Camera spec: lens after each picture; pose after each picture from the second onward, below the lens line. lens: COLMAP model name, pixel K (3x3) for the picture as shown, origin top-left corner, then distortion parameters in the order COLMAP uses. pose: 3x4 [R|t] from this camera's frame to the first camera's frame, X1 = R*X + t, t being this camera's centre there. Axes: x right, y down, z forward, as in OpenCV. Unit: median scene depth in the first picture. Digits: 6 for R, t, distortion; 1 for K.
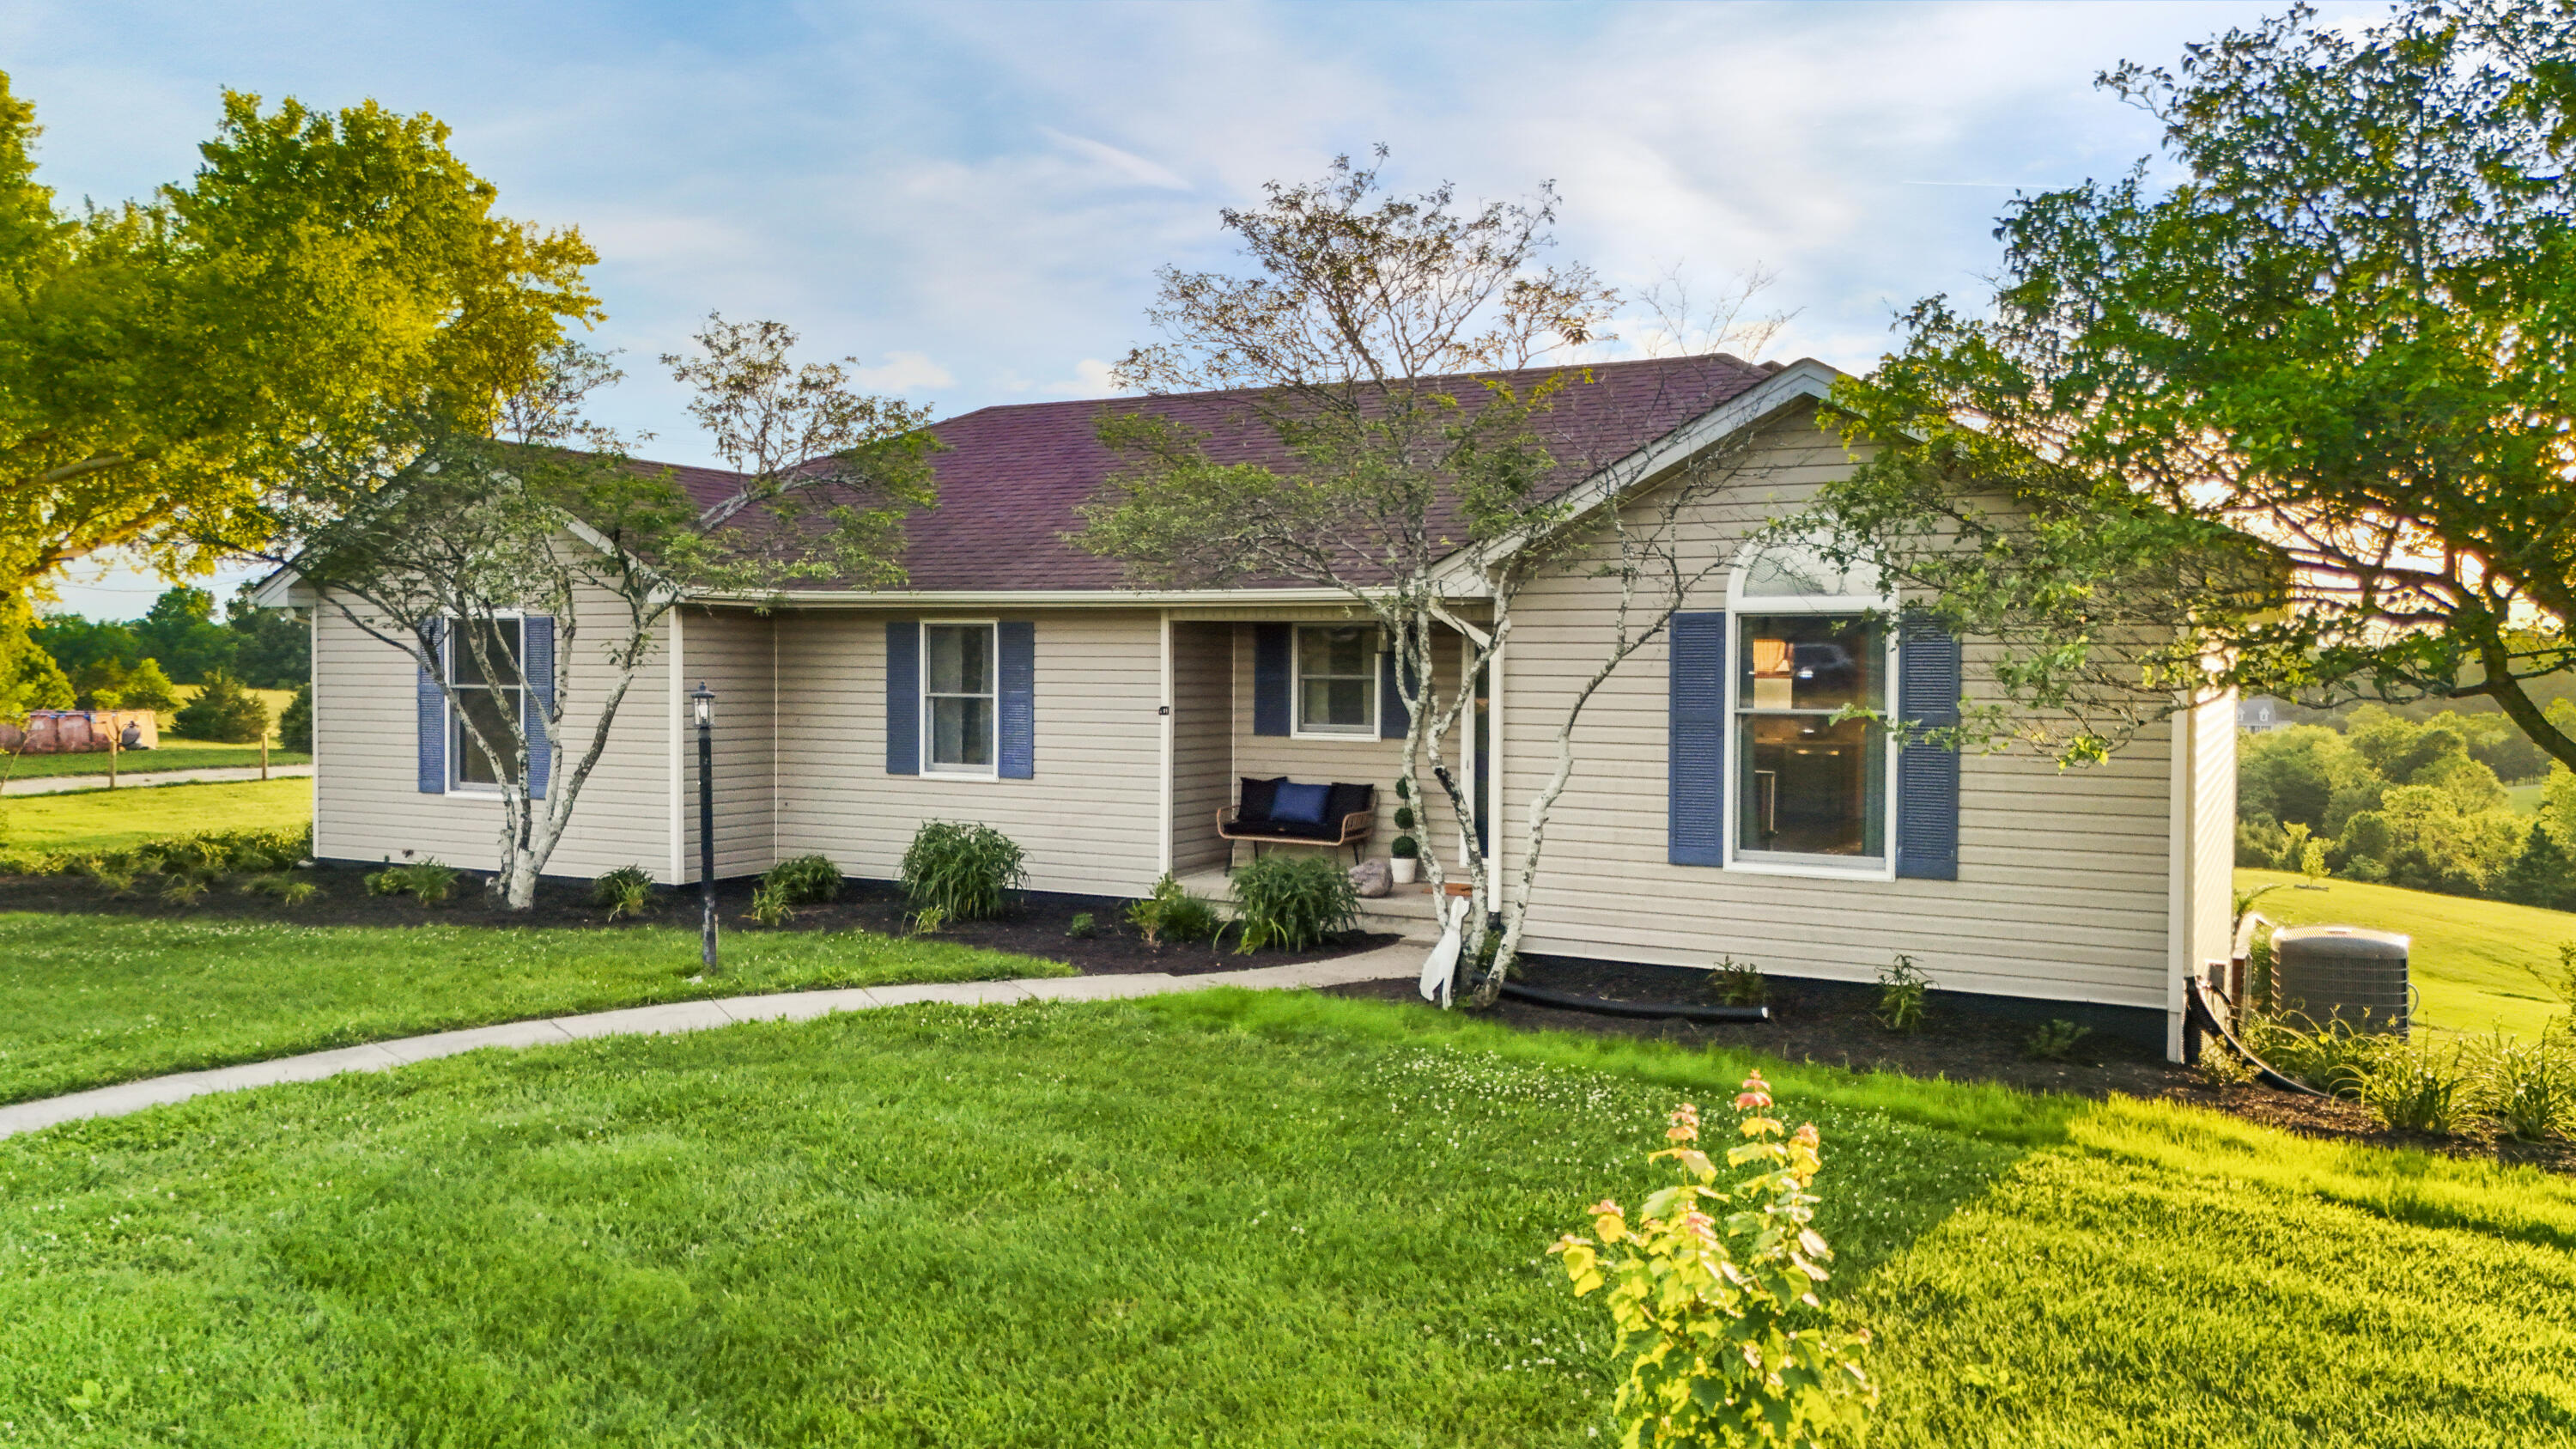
lens RADIAL K [[1864.7, 0, 1288.8], [0, 1864.7, 712.4], [0, 0, 1]] dist [0.059633, 0.000242]
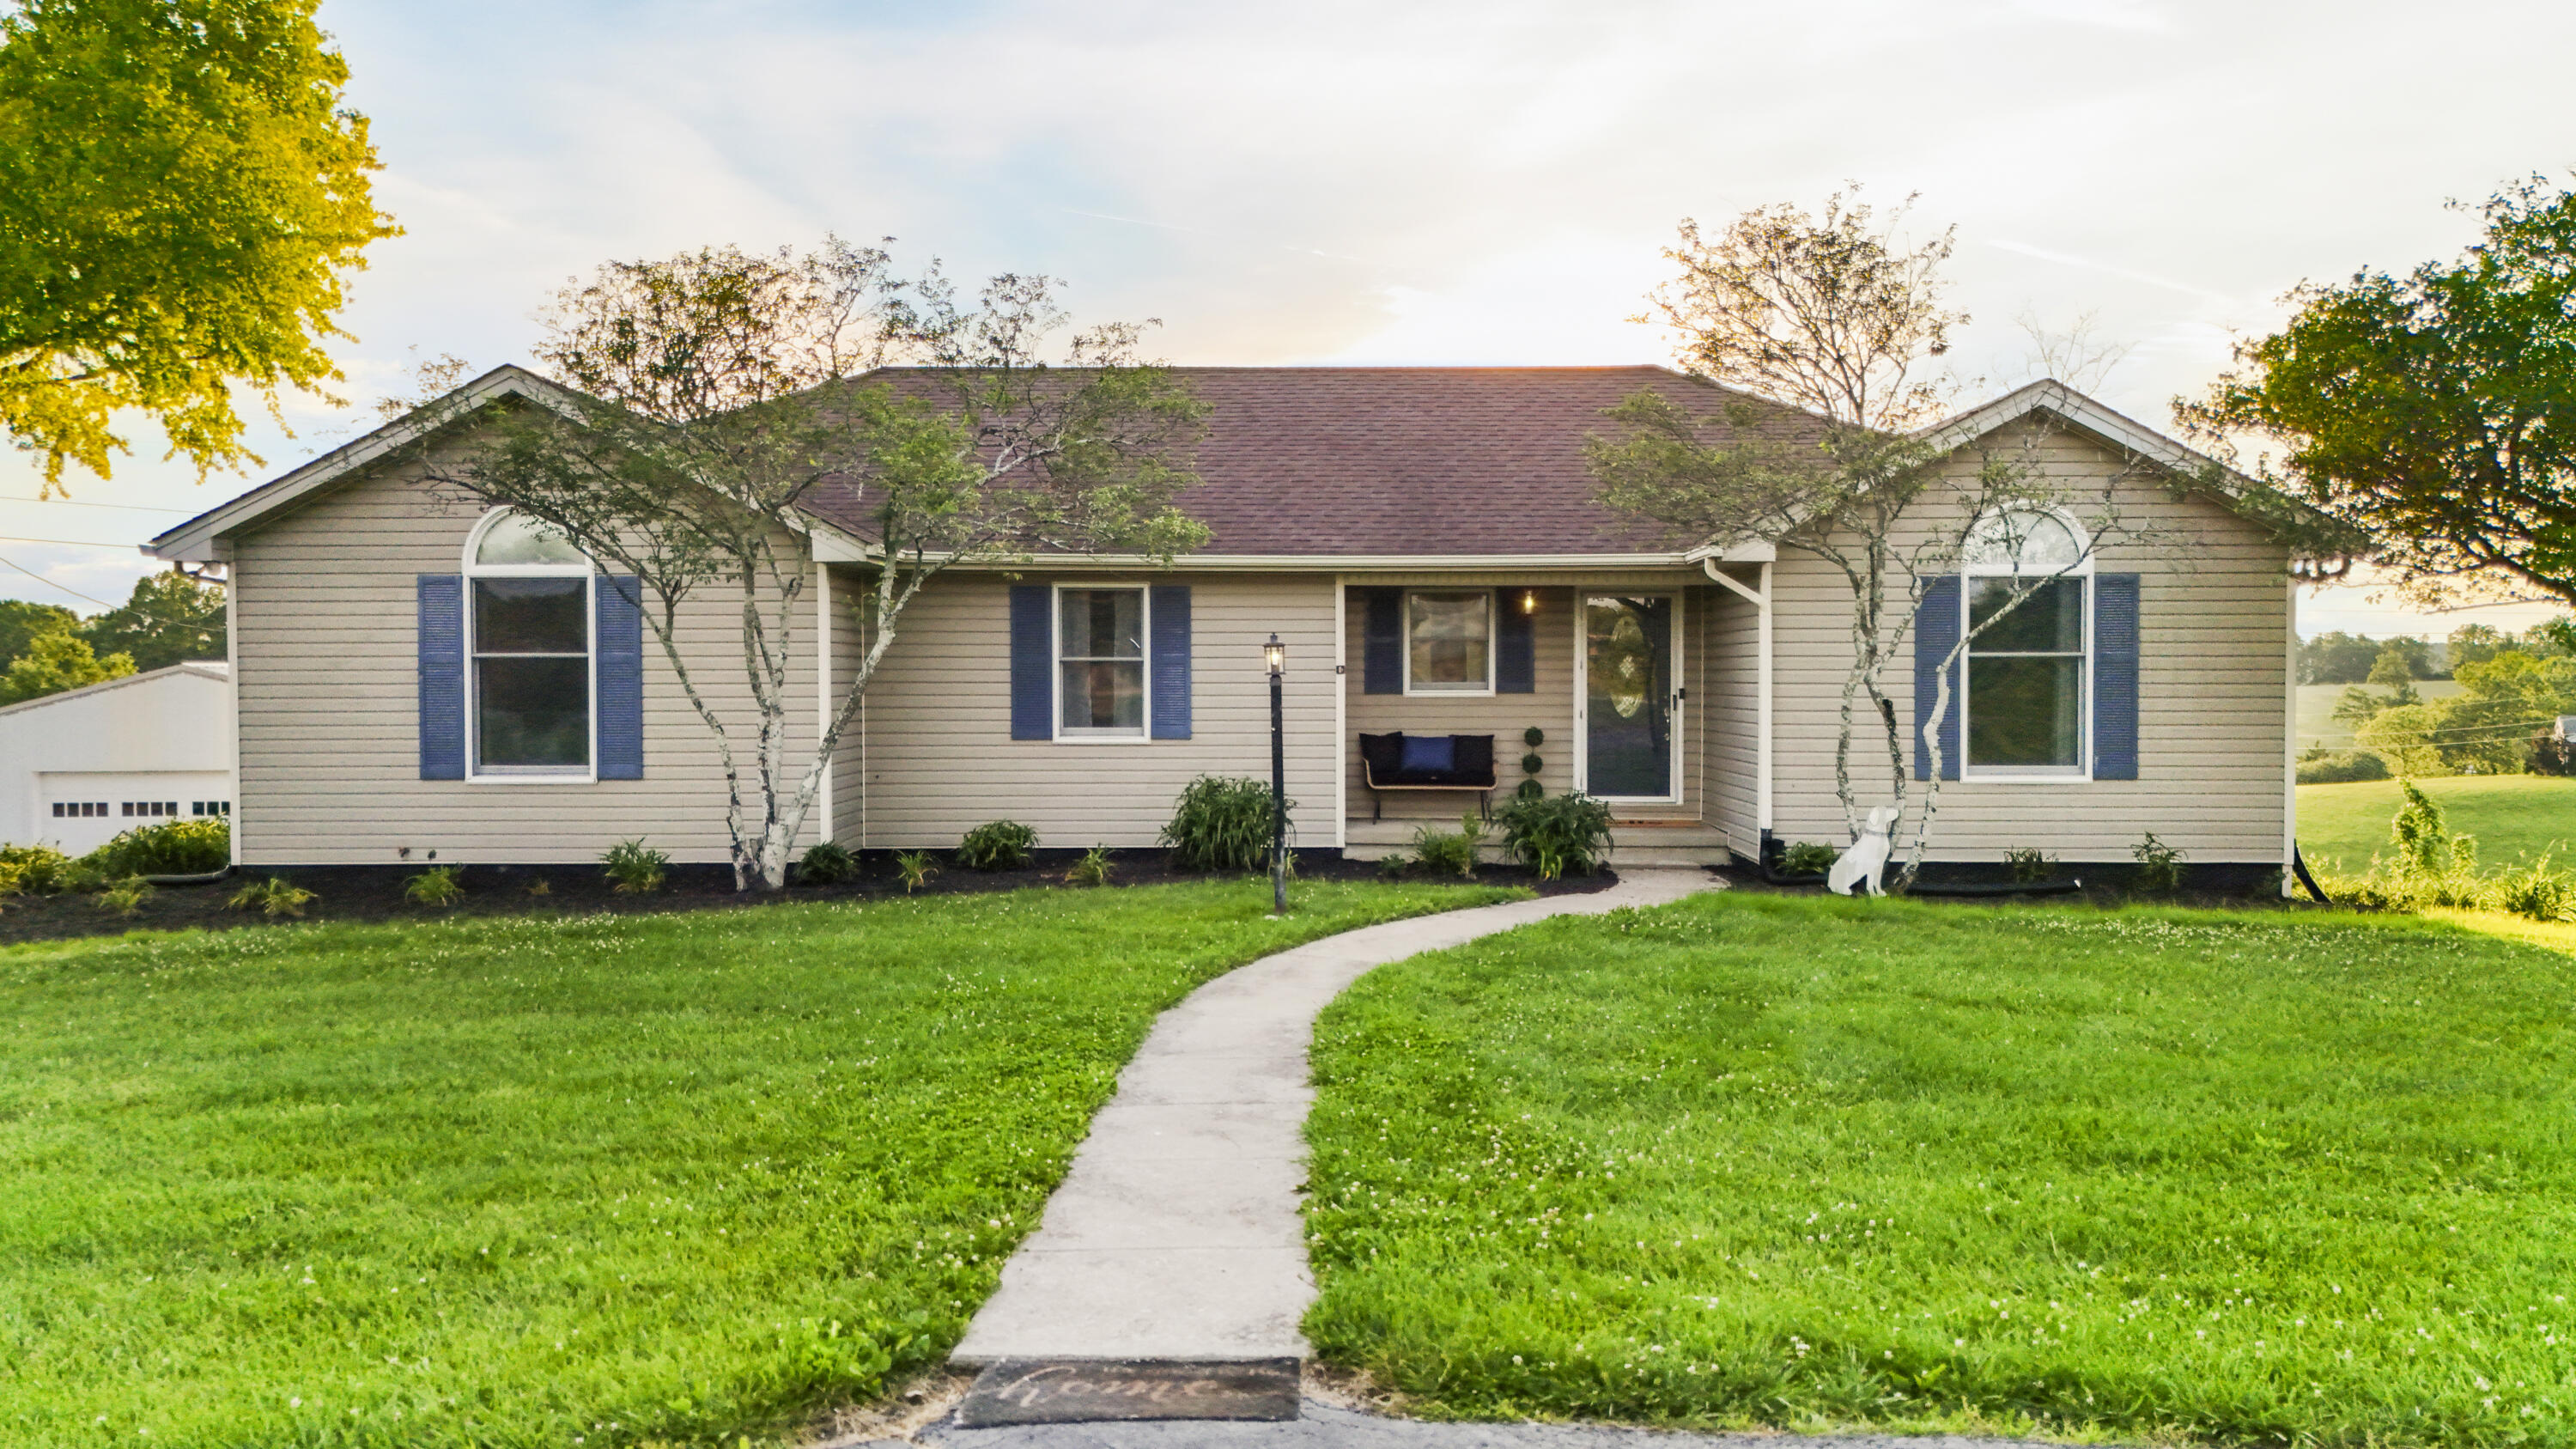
lens RADIAL K [[1864.7, 0, 1290.6], [0, 1864.7, 729.4], [0, 0, 1]] dist [0.059633, 0.000242]
pose [[0.897060, -0.023673, 0.441274, -0.546766], [0.020071, 0.999716, 0.012829, 0.018508], [-0.441453, -0.002652, 0.897281, 0.057632]]
